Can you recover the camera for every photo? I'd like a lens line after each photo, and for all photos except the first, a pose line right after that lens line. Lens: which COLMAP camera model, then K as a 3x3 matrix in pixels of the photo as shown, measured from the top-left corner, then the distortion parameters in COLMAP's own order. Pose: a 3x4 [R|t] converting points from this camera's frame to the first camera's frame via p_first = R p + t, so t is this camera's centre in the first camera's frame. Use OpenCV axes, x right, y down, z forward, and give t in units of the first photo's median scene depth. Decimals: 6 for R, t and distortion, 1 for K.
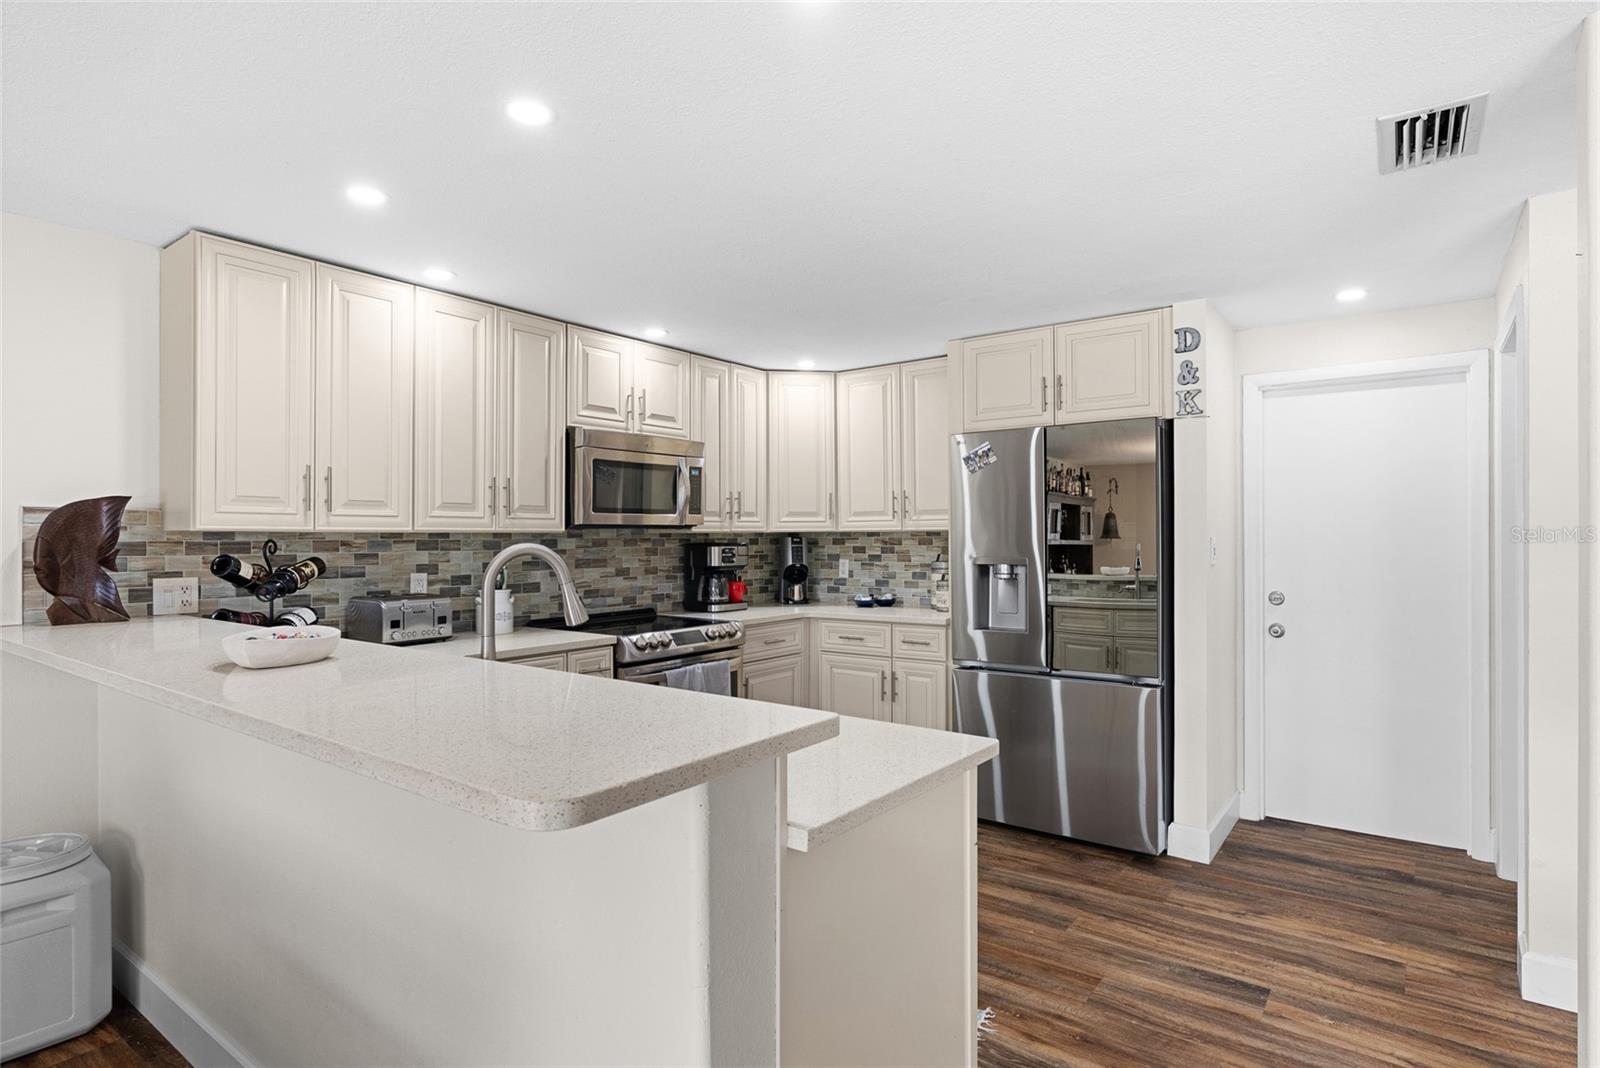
lens RADIAL K [[845.8, 0, 799.2], [0, 845.8, 535.3], [0, 0, 1]] dist [0.004409, 0.000208]
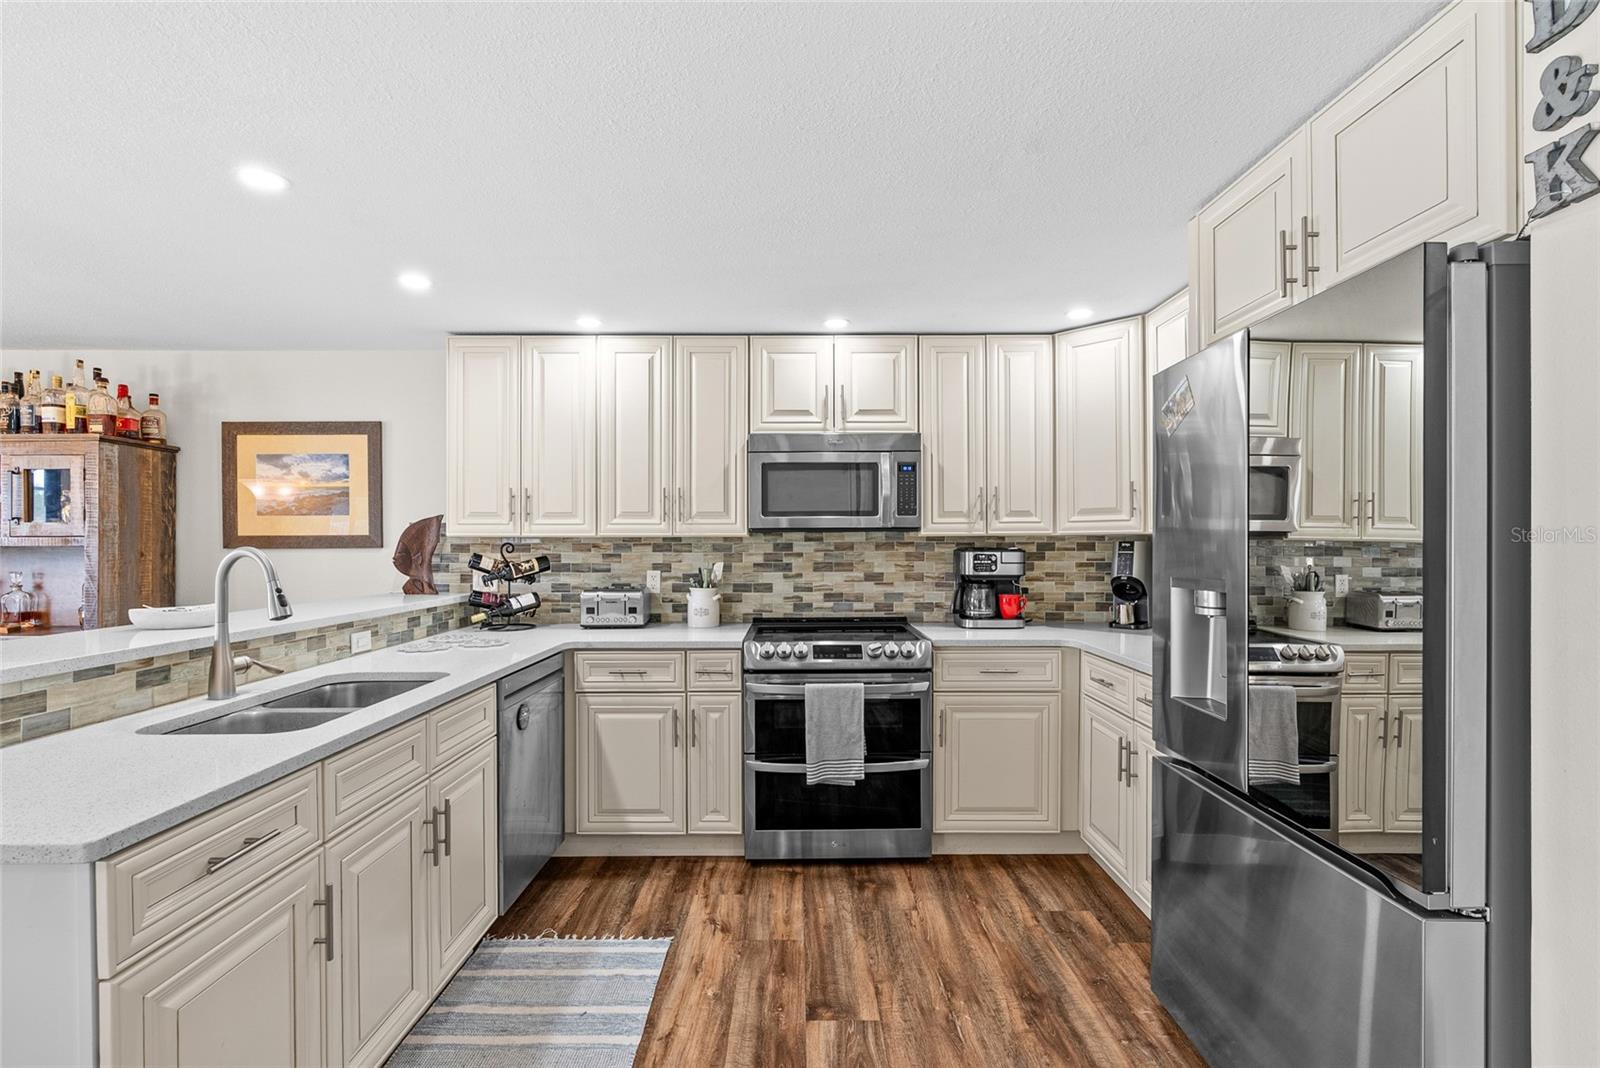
lens RADIAL K [[724.1, 0, 801.8], [0, 724.1, 537.6], [0, 0, 1]] dist [0.000015, -0.000069]
pose [[0.607165, -0.003634, -0.794568, 0.441552], [0.001221, 0.999993, -0.003640, 0.001518], [0.794575, 0.001240, 0.607165, 0.477566]]
